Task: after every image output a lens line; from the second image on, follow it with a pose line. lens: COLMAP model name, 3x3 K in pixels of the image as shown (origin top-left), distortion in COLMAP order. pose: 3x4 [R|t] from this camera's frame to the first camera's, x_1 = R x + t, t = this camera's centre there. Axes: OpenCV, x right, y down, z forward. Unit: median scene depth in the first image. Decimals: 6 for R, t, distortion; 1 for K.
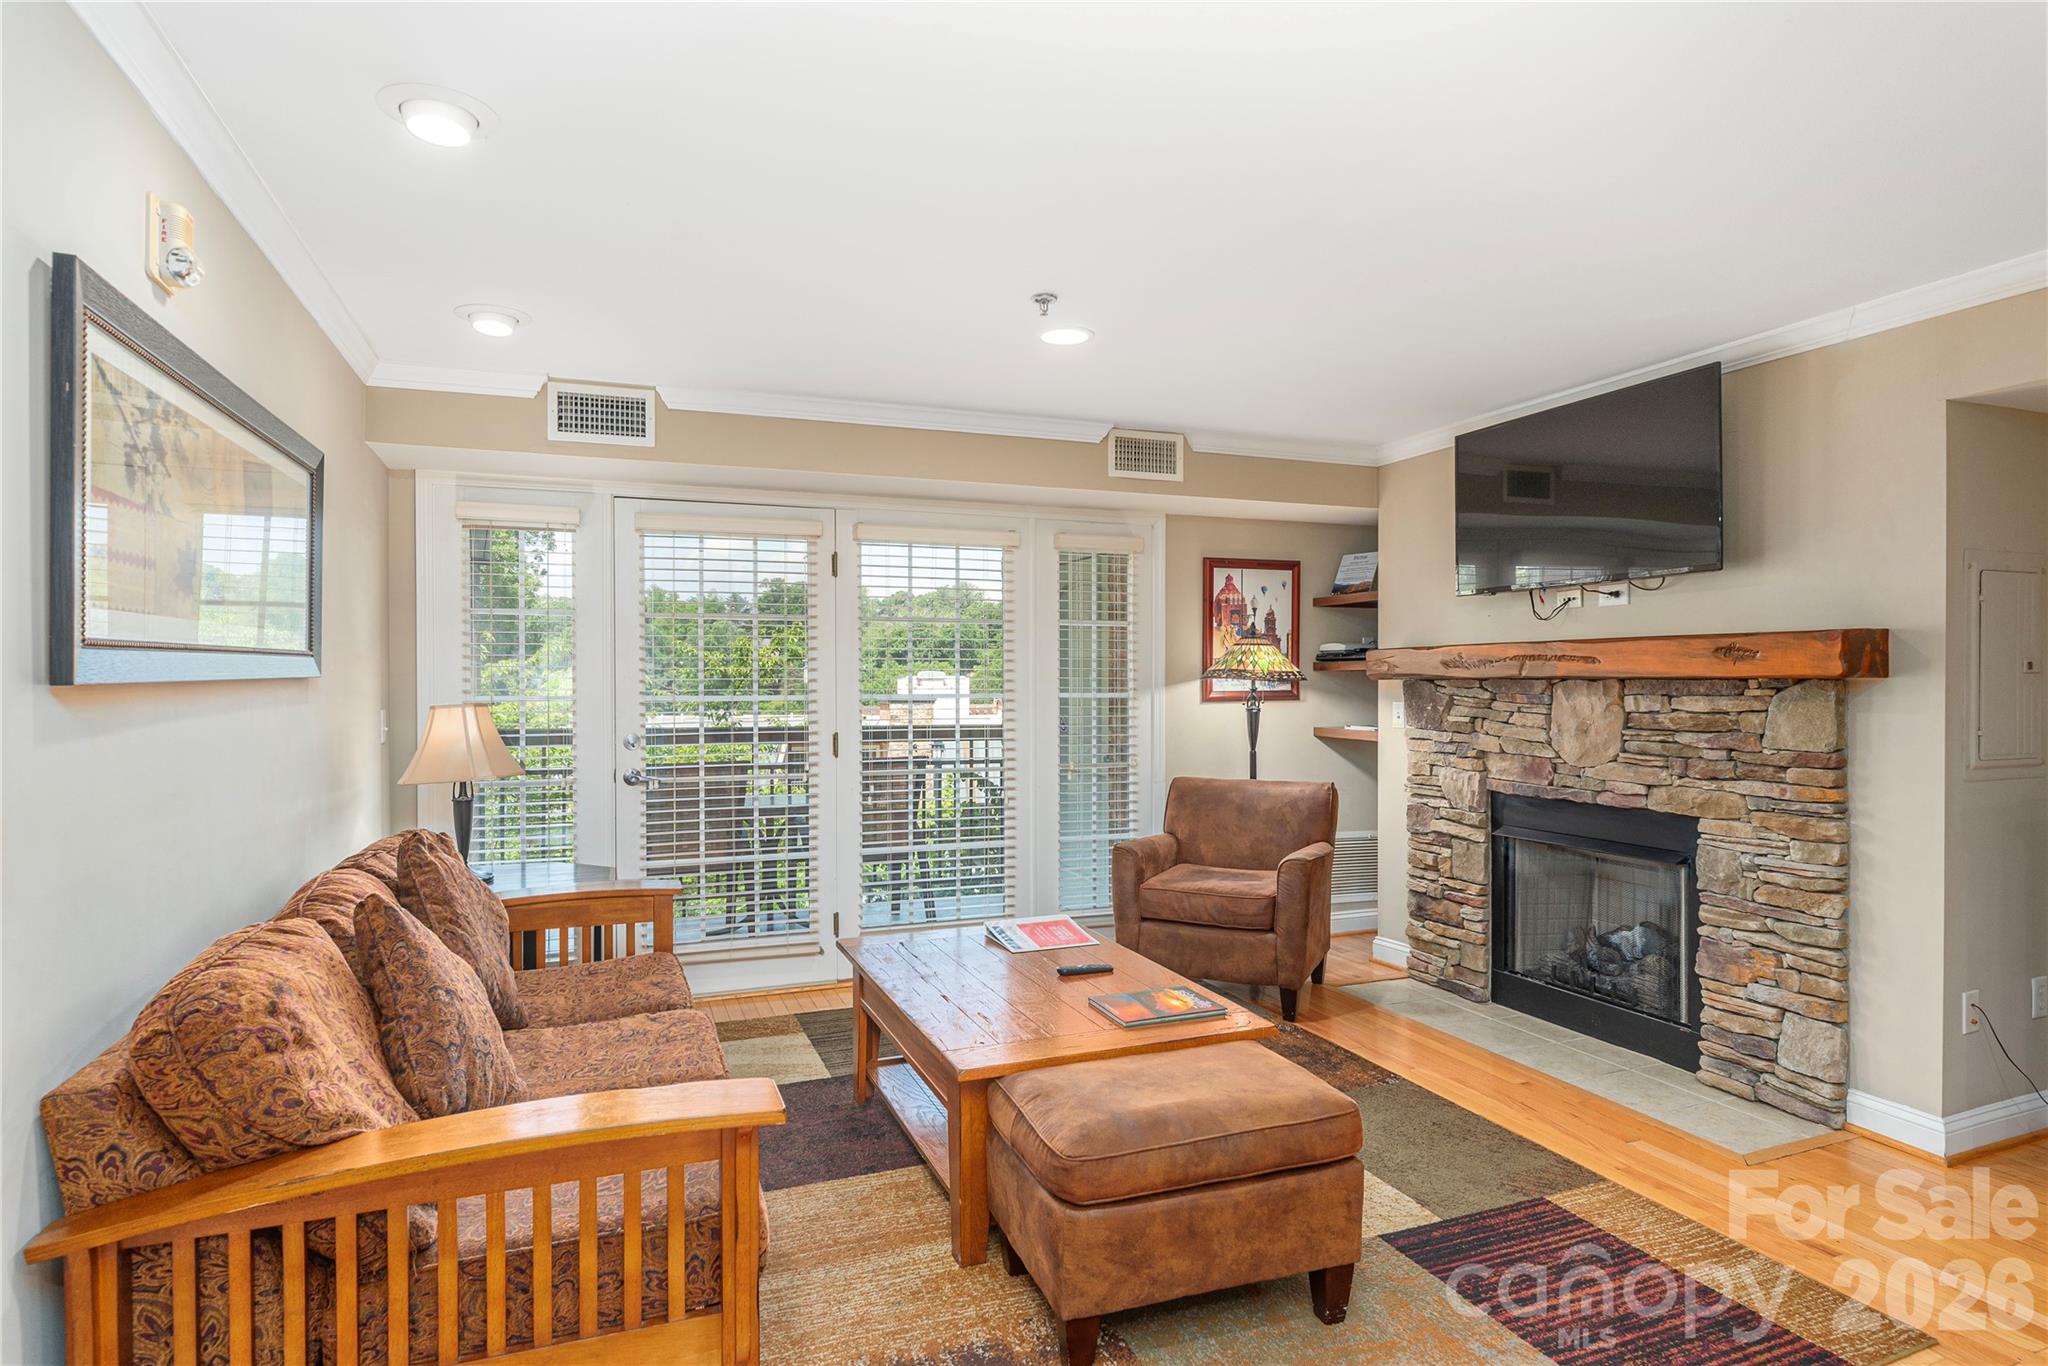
lens RADIAL K [[1109.3, 0, 1029.3], [0, 1109.3, 685.6], [0, 0, 1]] dist [0.004901, -0.000060]
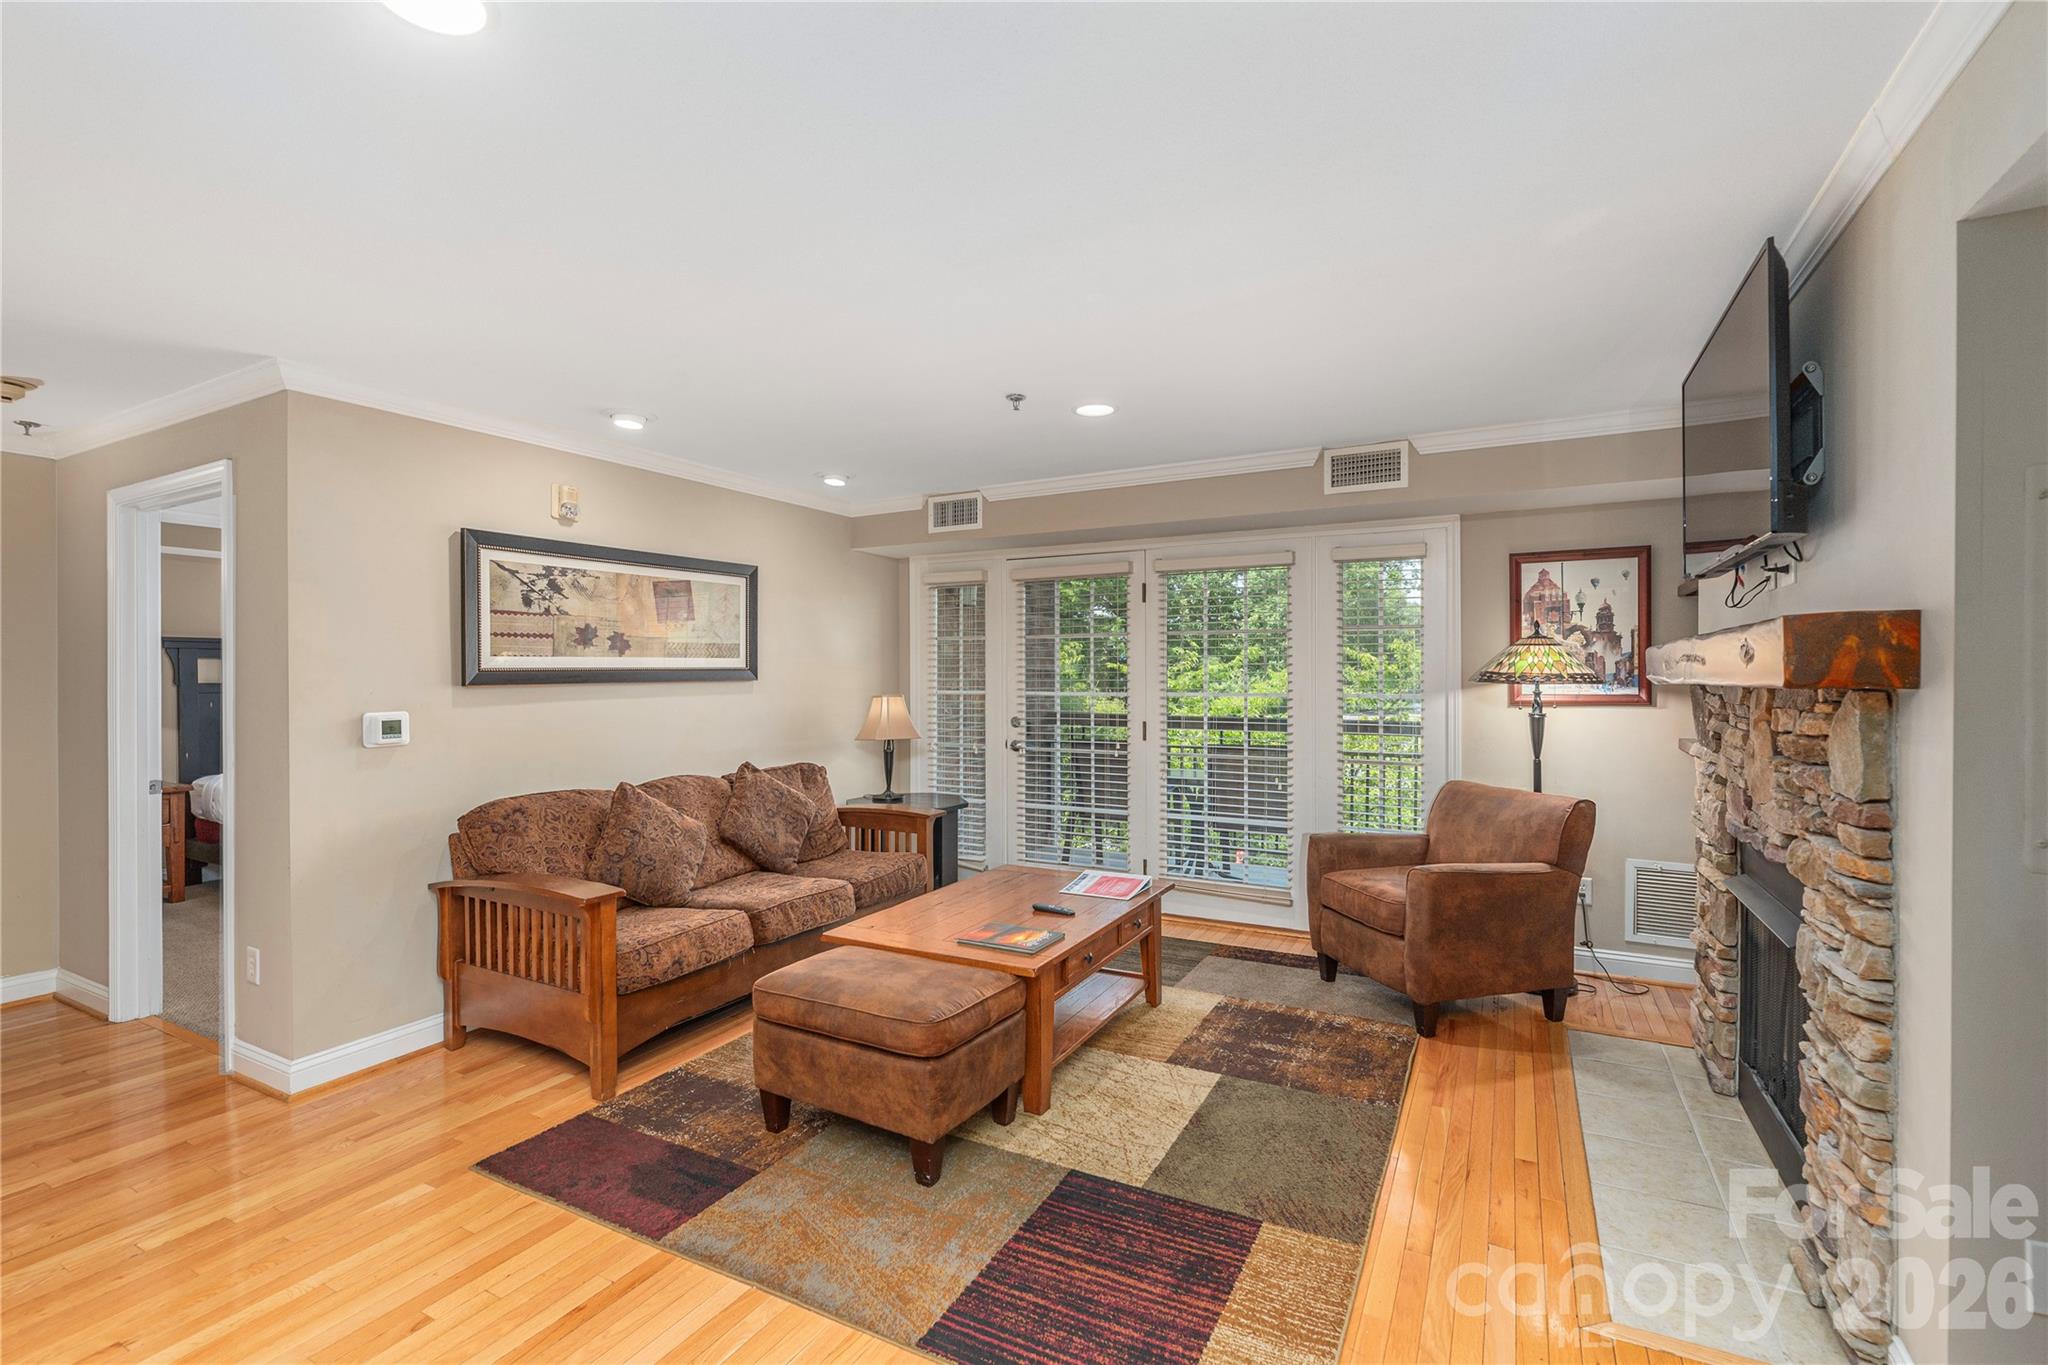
lens RADIAL K [[922.2, 0, 1021.5], [0, 922.2, 683.3], [0, 0, 1]] dist [0.003203, -0.000057]
pose [[0.644492, 0.006224, -0.764586, 0.513772], [-0.005057, 0.999980, 0.003878, -0.005682], [0.764594, 0.001367, 0.644510, 0.175474]]
